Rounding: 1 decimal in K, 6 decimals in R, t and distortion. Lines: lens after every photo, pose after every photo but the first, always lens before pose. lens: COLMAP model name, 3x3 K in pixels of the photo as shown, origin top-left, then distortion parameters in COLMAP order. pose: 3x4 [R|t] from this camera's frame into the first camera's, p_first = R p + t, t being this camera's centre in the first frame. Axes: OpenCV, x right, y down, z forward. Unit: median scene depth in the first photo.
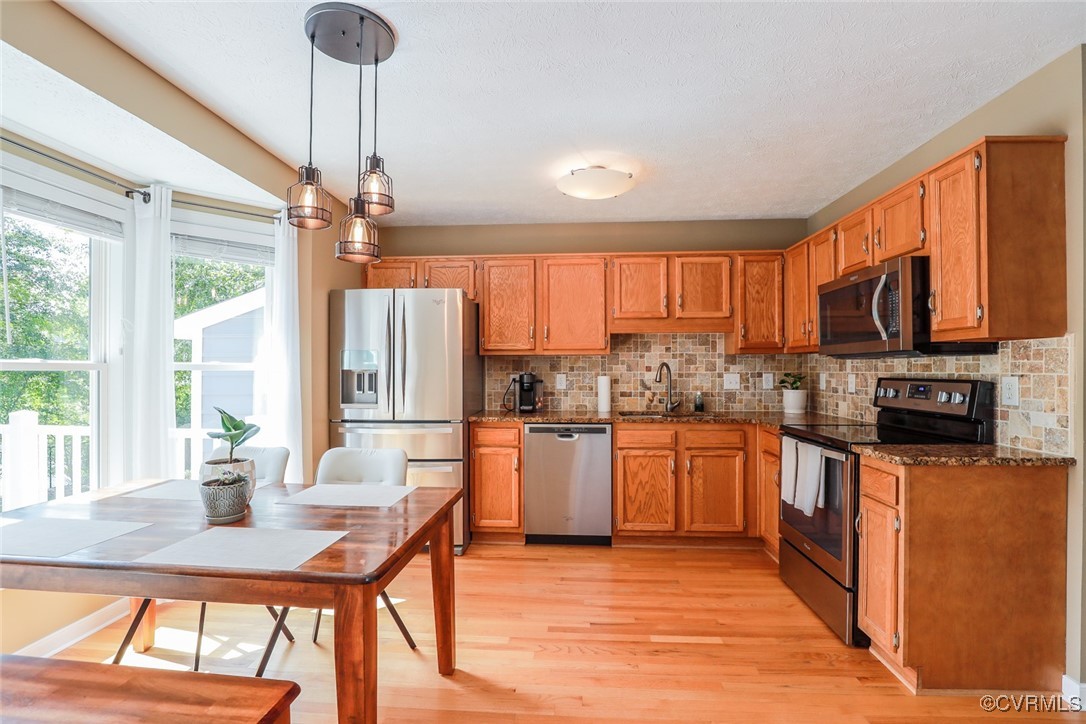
lens RADIAL K [[497.5, 0, 542.5], [0, 497.5, 366.6], [0, 0, 1]] dist [-0.037019, 0.007848]
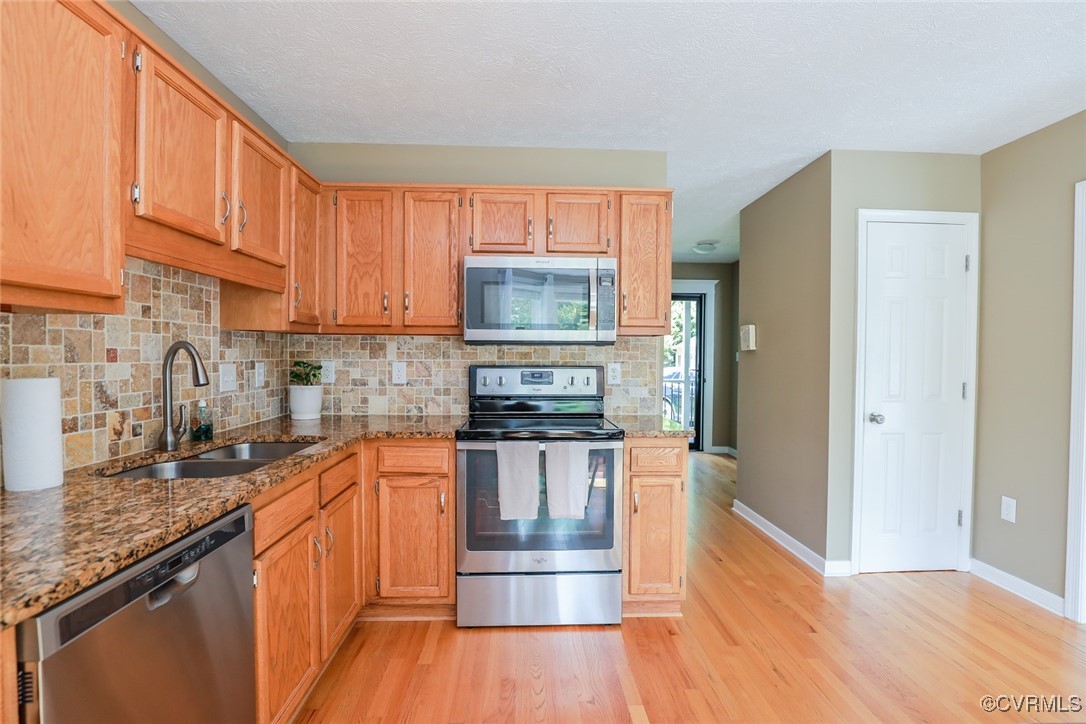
lens RADIAL K [[520.4, 0, 543.0], [0, 520.4, 366.6], [0, 0, 1]] dist [-0.025703, 0.001063]
pose [[-0.108887, -0.022587, 0.993798, -0.271832], [-0.011155, 0.999707, 0.021499, 0.000980], [-0.993992, -0.008745, -0.109107, 0.800817]]
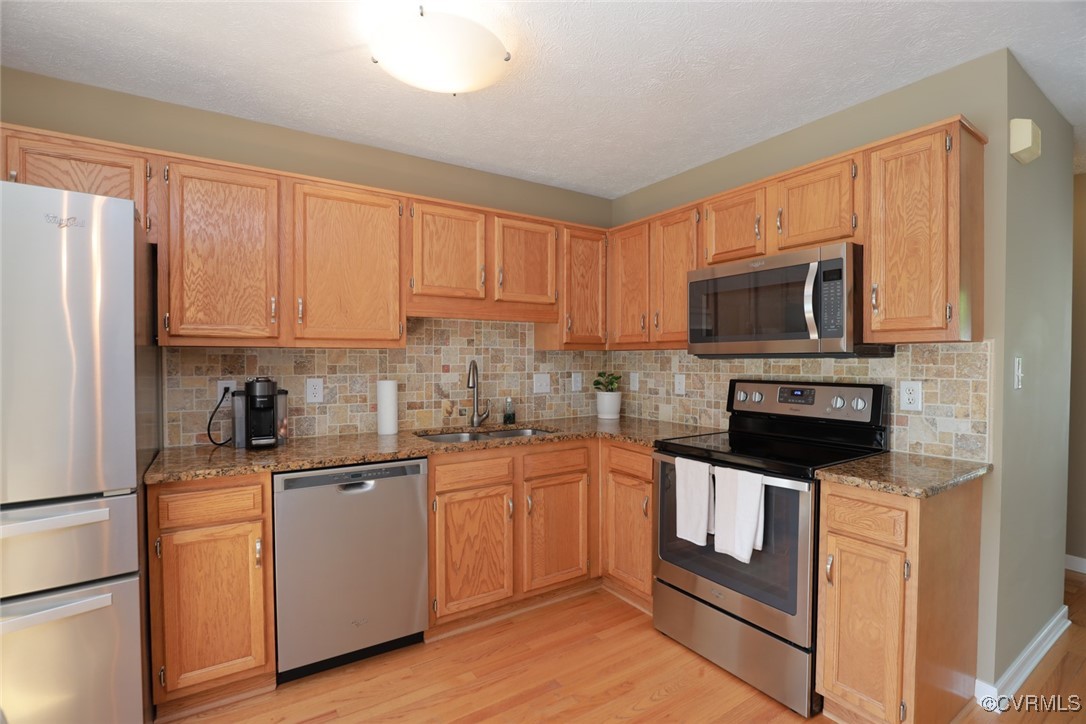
lens RADIAL K [[497.5, 0, 542.5], [0, 497.5, 366.6], [0, 0, 1]] dist [-0.037019, 0.007848]
pose [[0.797815, -0.006645, 0.602866, -0.124413], [-0.003994, 0.999859, 0.016307, -0.012448], [-0.602889, -0.015418, 0.797676, 0.392593]]
